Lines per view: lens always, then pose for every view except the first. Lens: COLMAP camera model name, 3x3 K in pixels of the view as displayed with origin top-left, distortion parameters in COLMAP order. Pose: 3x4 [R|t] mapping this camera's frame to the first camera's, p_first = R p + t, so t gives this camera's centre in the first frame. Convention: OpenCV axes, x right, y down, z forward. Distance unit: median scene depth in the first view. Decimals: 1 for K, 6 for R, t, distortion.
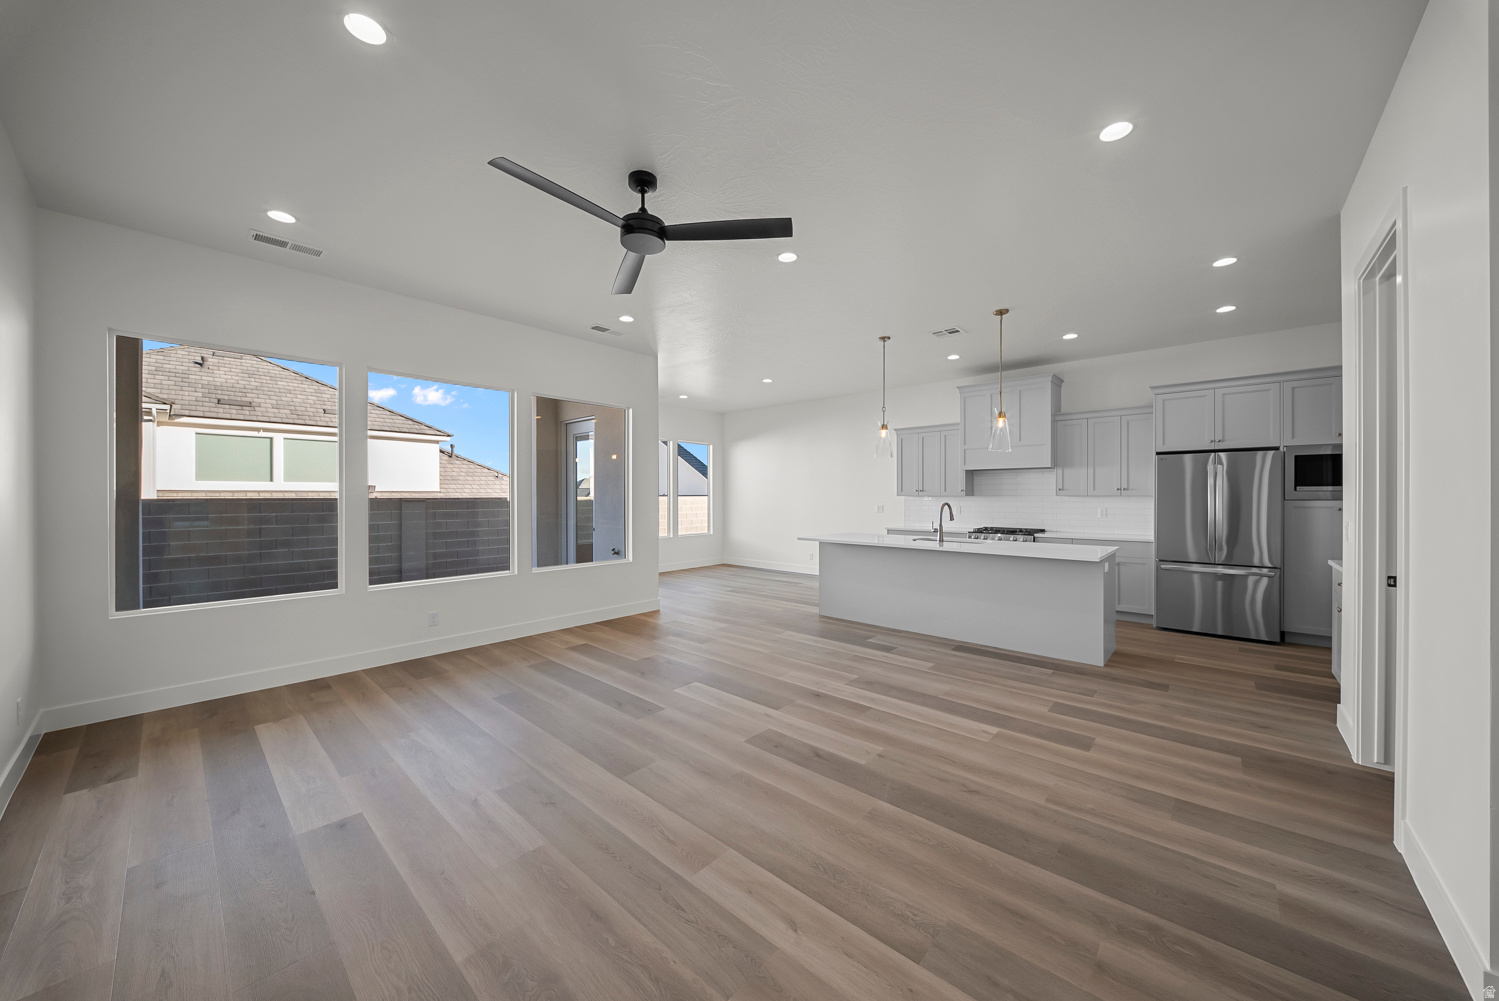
lens RADIAL K [[531.3, 0, 741.3], [0, 531.3, 492.2], [0, 0, 1]] dist [-0.008607, 0.000072]
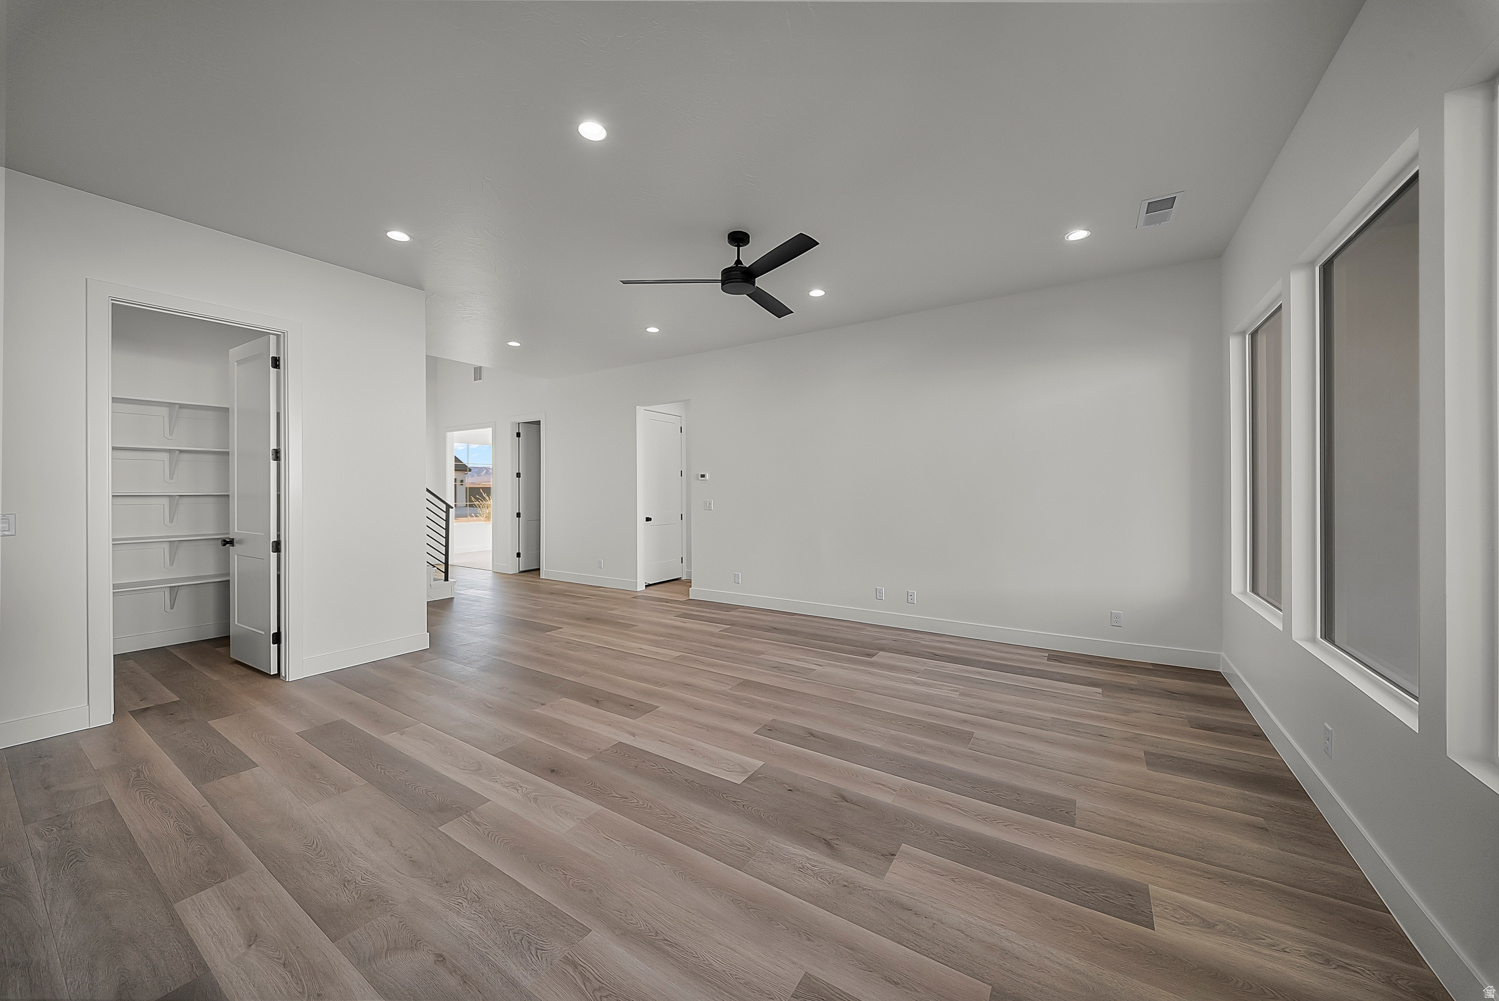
lens RADIAL K [[531.3, 0, 747.8], [0, 531.3, 493.4], [0, 0, 1]] dist [-0.008607, 0.000072]
pose [[-0.984749, 0.004138, -0.173933, 0.008511], [0.004266, 0.999991, -0.000367, 0.014631], [0.173929, -0.001103, -0.984758, 1.234589]]
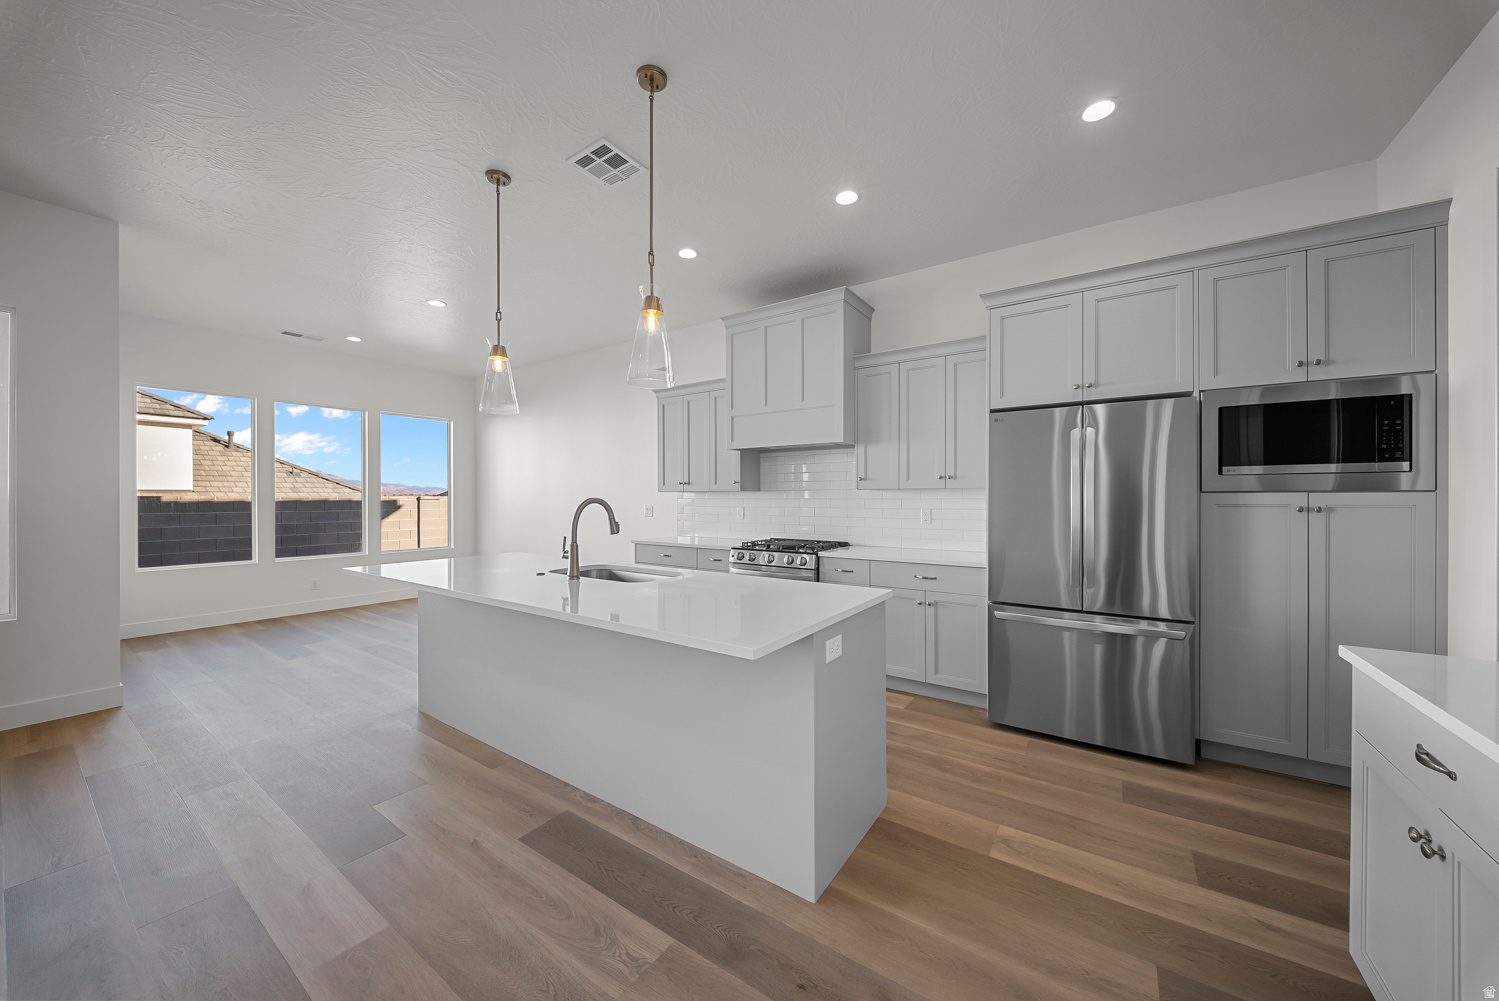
lens RADIAL K [[531.3, 0, 746.6], [0, 531.3, 501.3], [0, 0, 1]] dist [-0.008607, 0.000072]
pose [[0.989275, -0.000547, 0.146065, 0.460546], [-0.001206, 0.999928, 0.011911, 0.016072], [-0.146061, -0.011959, 0.989203, 0.493595]]
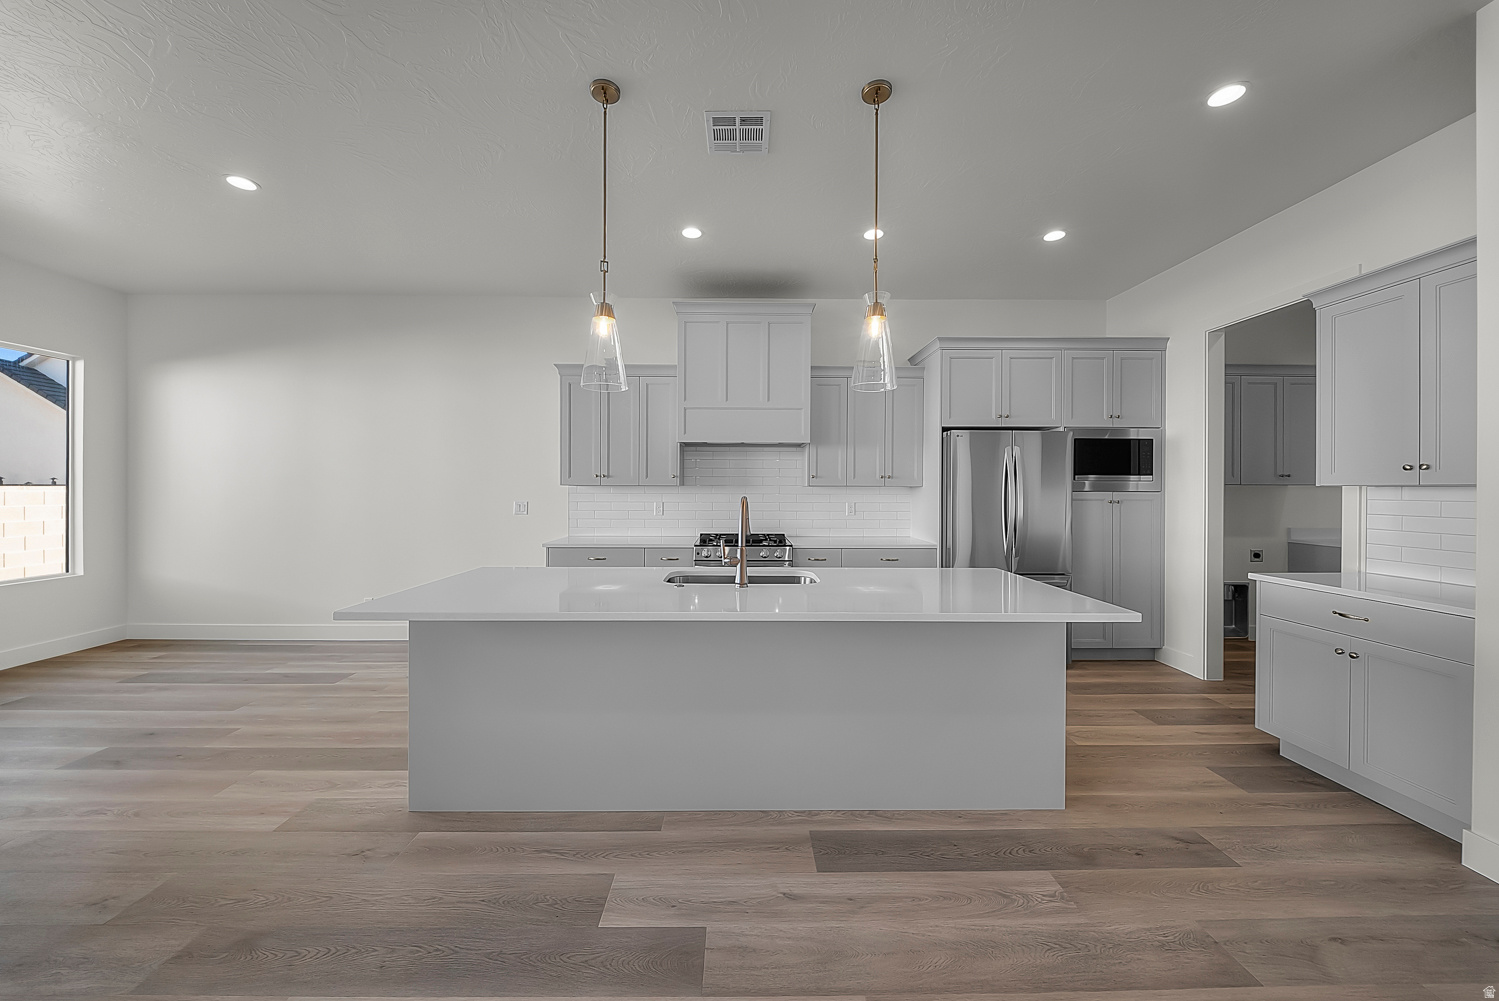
lens RADIAL K [[531.3, 0, 752.1], [0, 531.3, 493.4], [0, 0, 1]] dist [-0.008607, 0.000072]
pose [[0.724170, -0.001826, 0.689619, 0.077977], [-0.009729, 0.999870, 0.012864, 0.009977], [-0.689552, -0.016025, 0.724058, 0.673735]]
